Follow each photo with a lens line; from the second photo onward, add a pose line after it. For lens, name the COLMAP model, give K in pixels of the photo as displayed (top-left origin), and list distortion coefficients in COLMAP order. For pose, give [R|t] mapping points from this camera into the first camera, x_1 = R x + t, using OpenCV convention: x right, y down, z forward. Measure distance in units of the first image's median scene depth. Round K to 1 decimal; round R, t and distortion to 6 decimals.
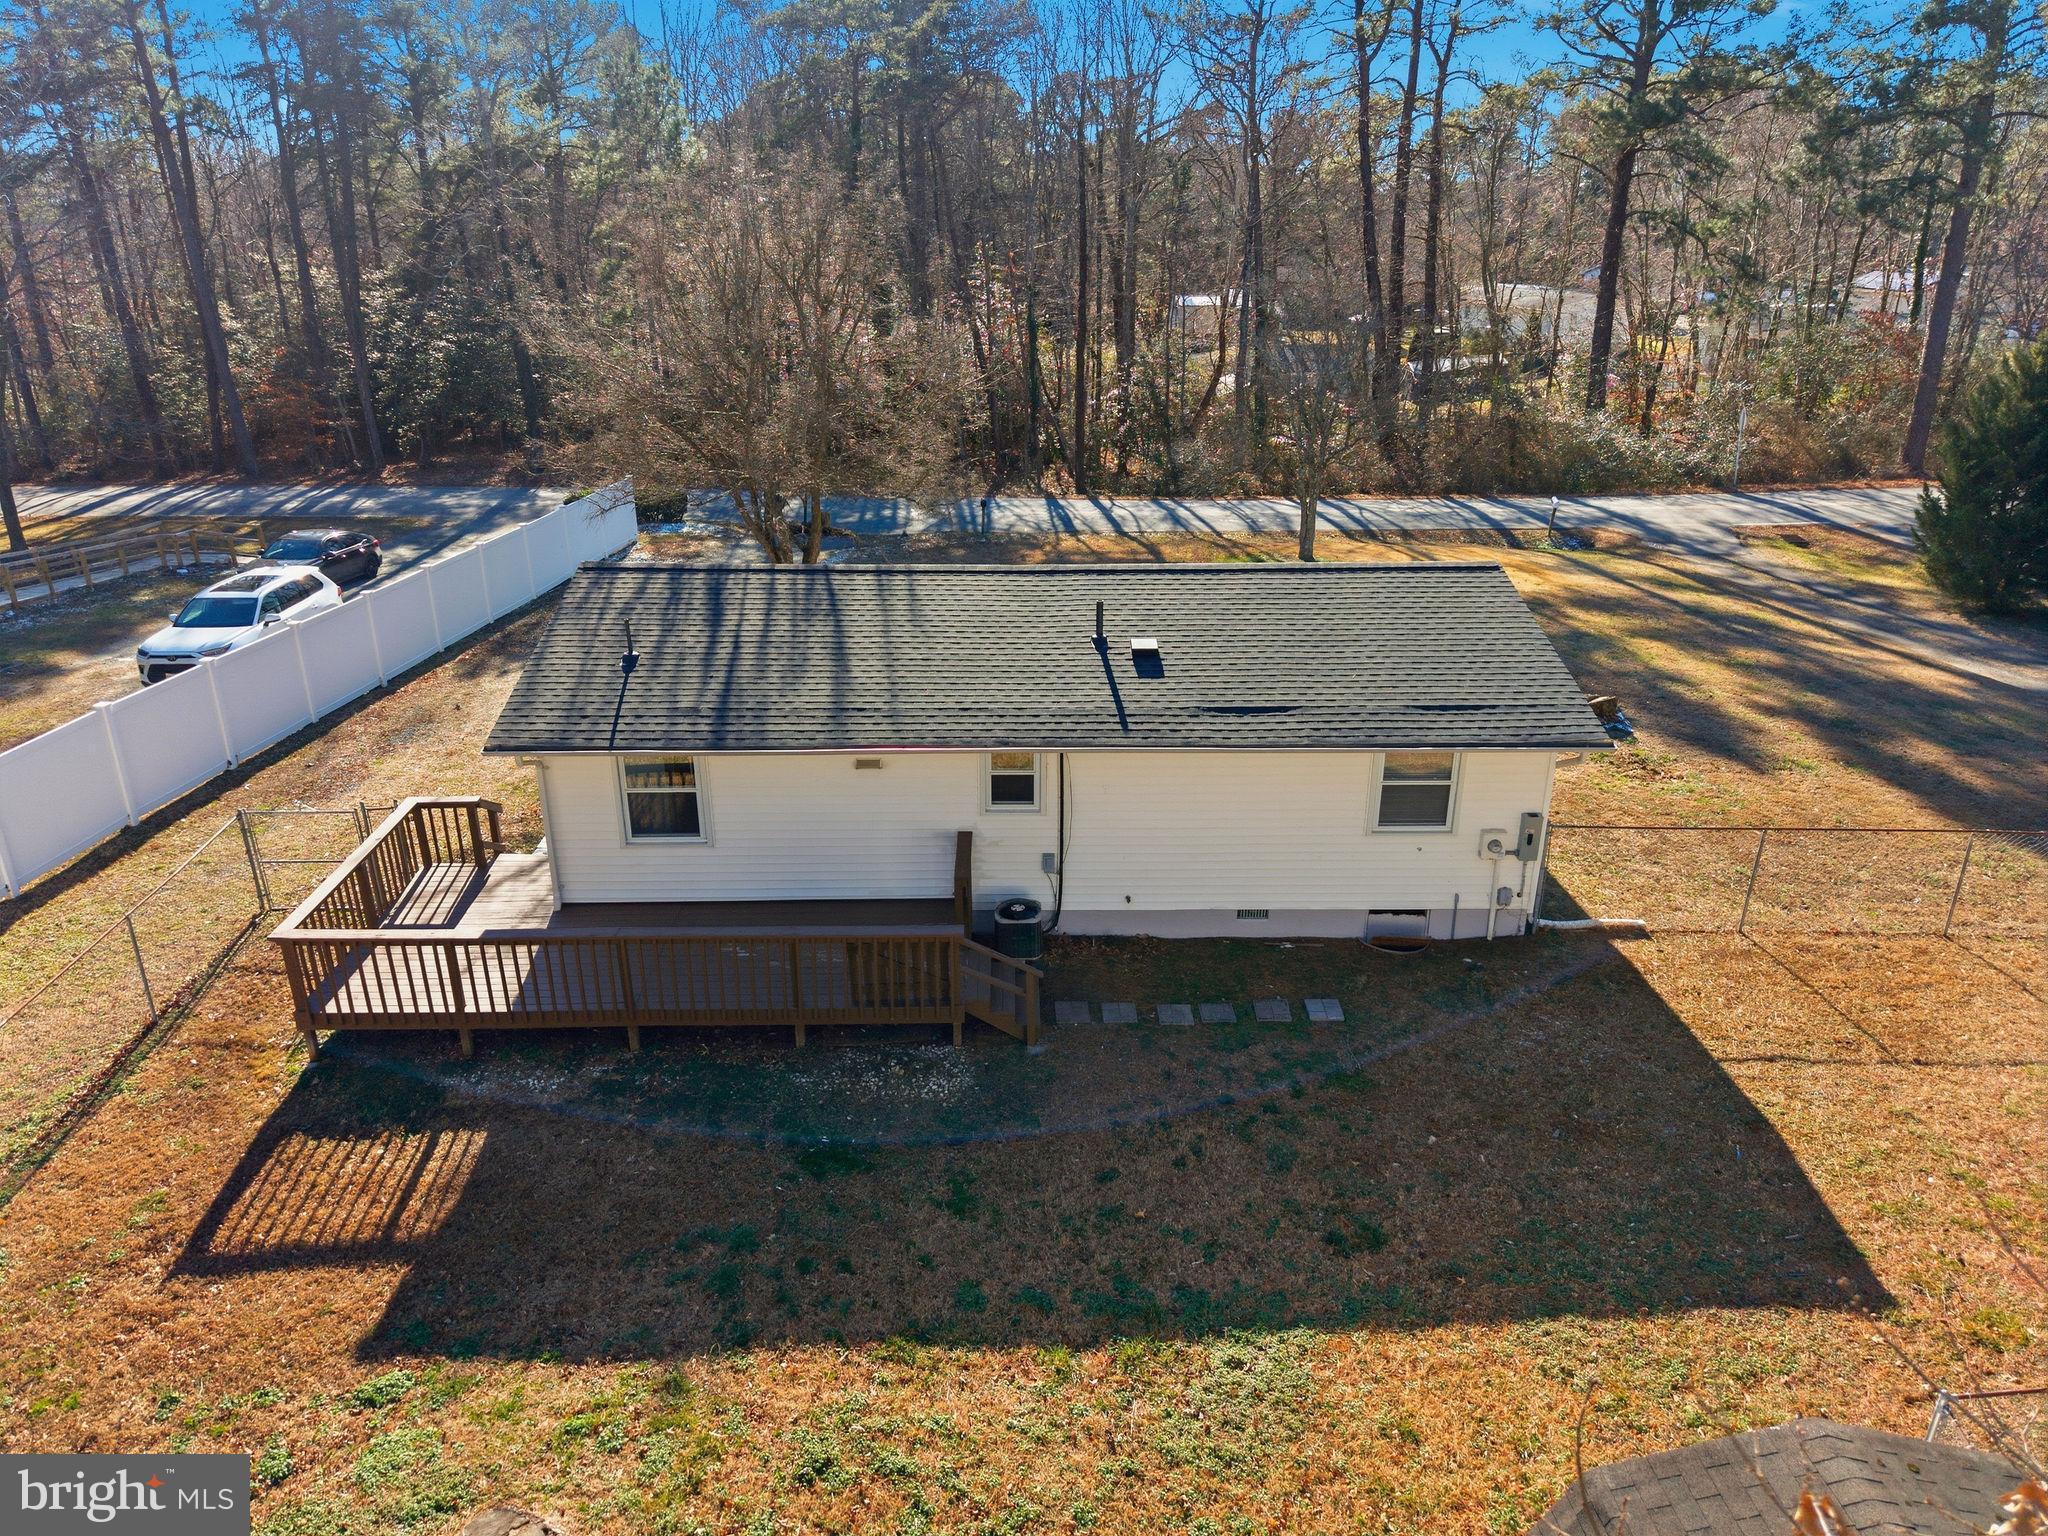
lens RADIAL K [[1338.6, 0, 1024.0], [0, 1338.6, 768.0], [0, 0, 1]] dist [0.045522, -0.051099]
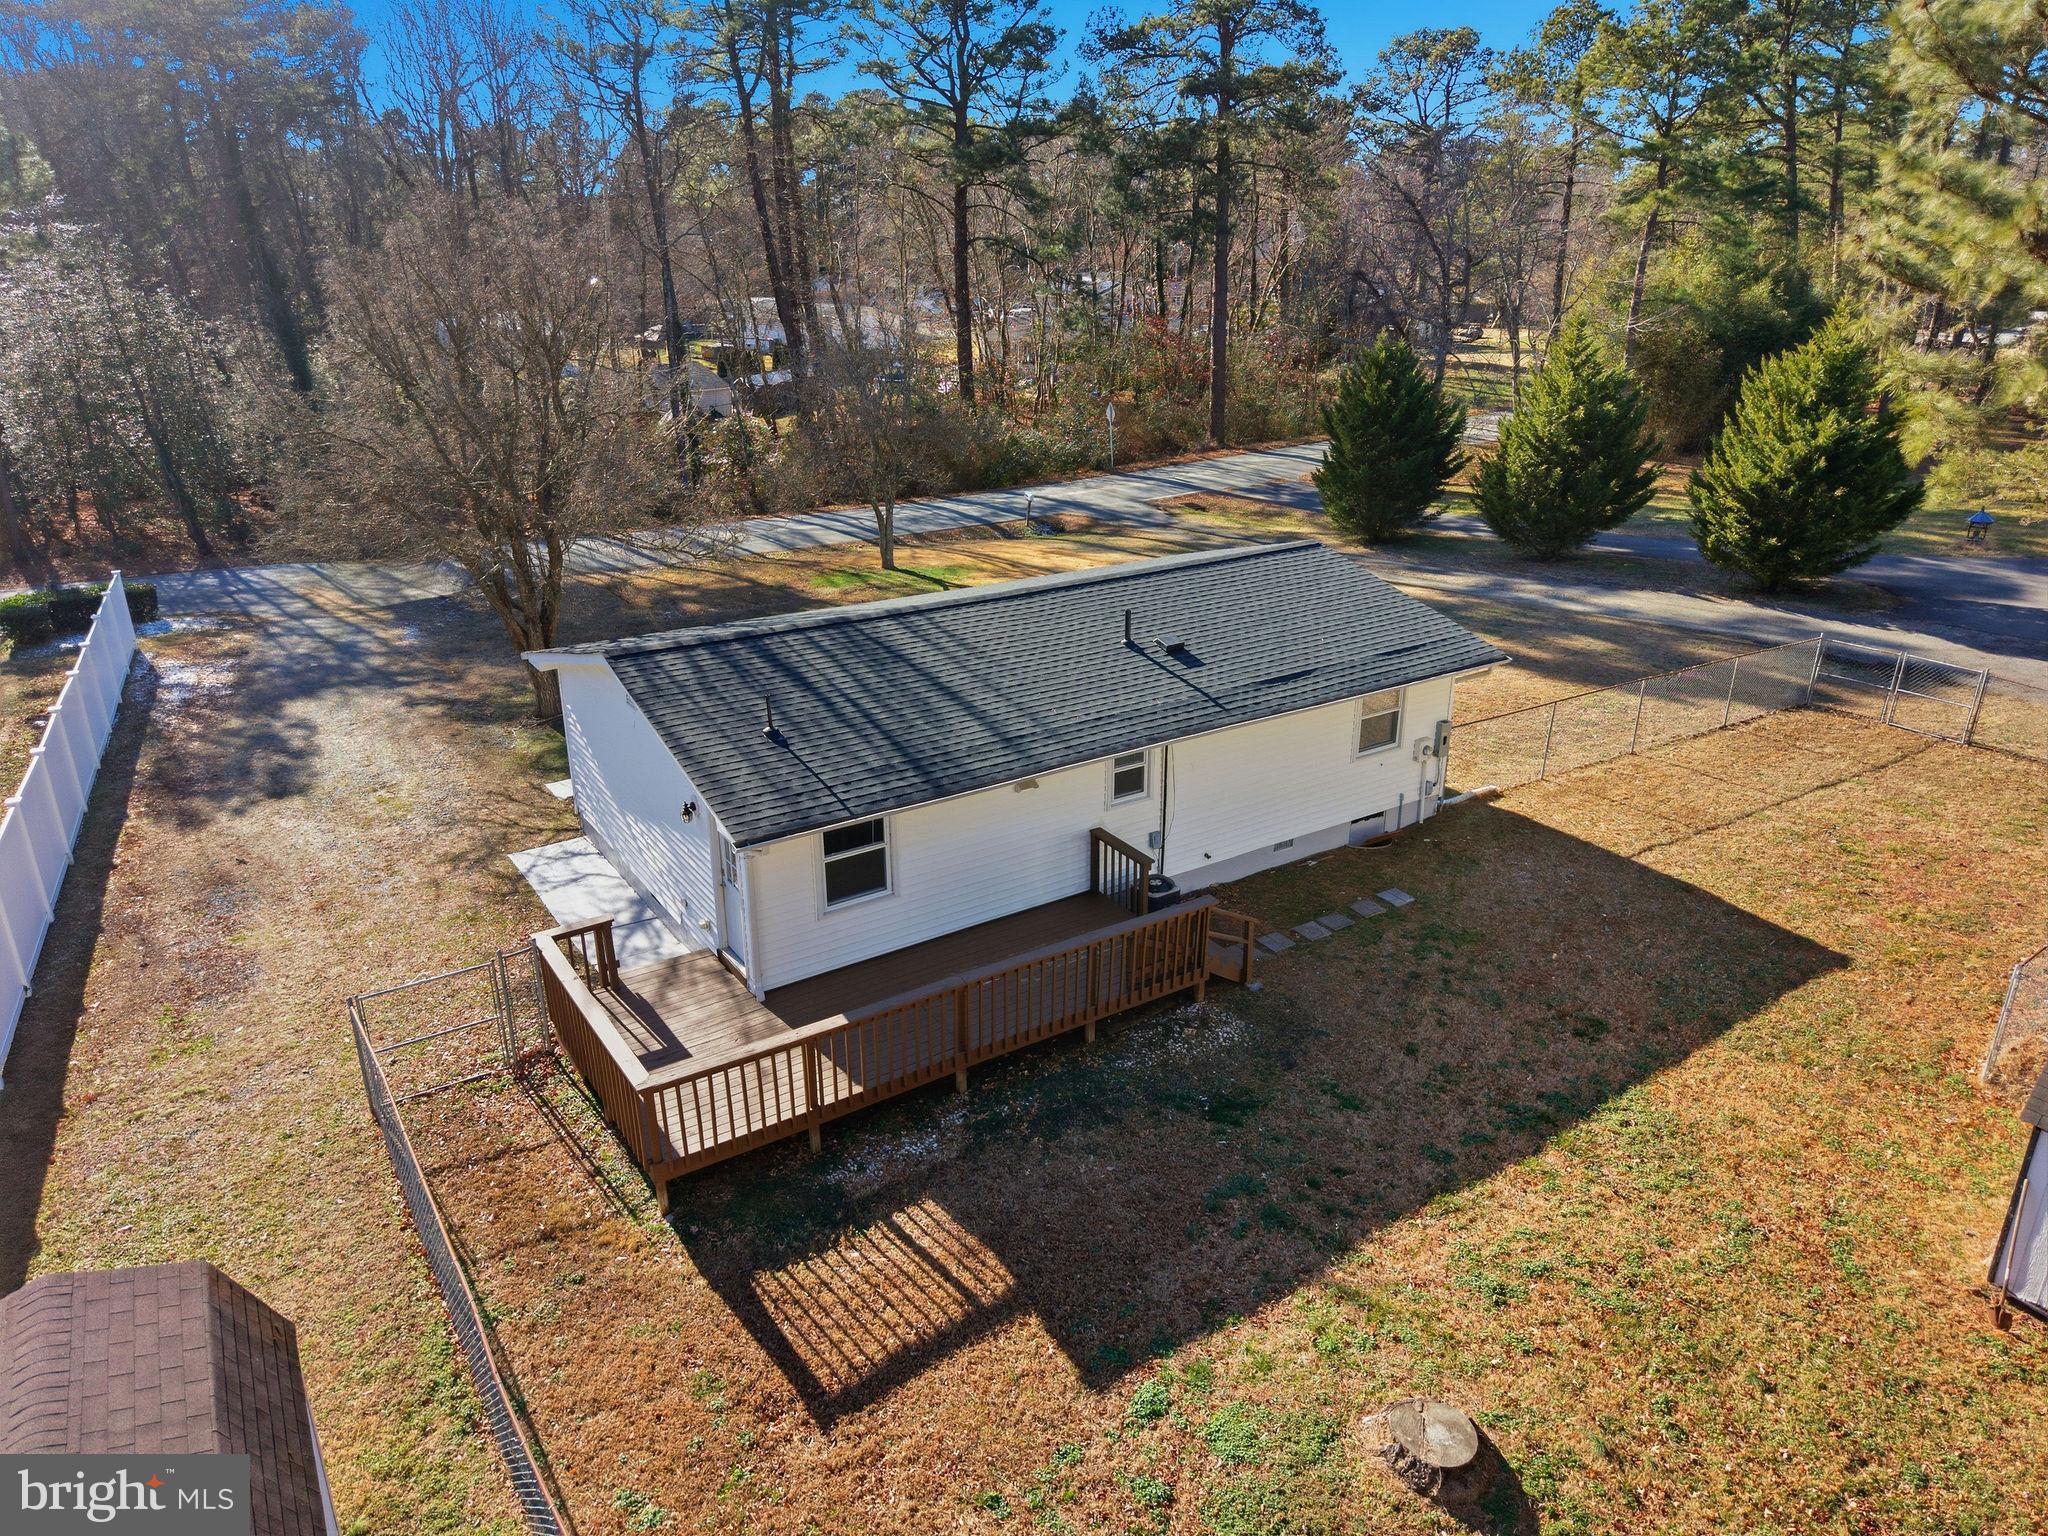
lens RADIAL K [[1338.6, 0, 1024.0], [0, 1338.6, 768.0], [0, 0, 1]] dist [0.045522, -0.051099]
pose [[0.845345, -0.198826, 0.495842, -0.641666], [0.202336, 0.978174, 0.047279, -0.067283], [-0.494420, 0.060360, 0.867125, 0.057390]]
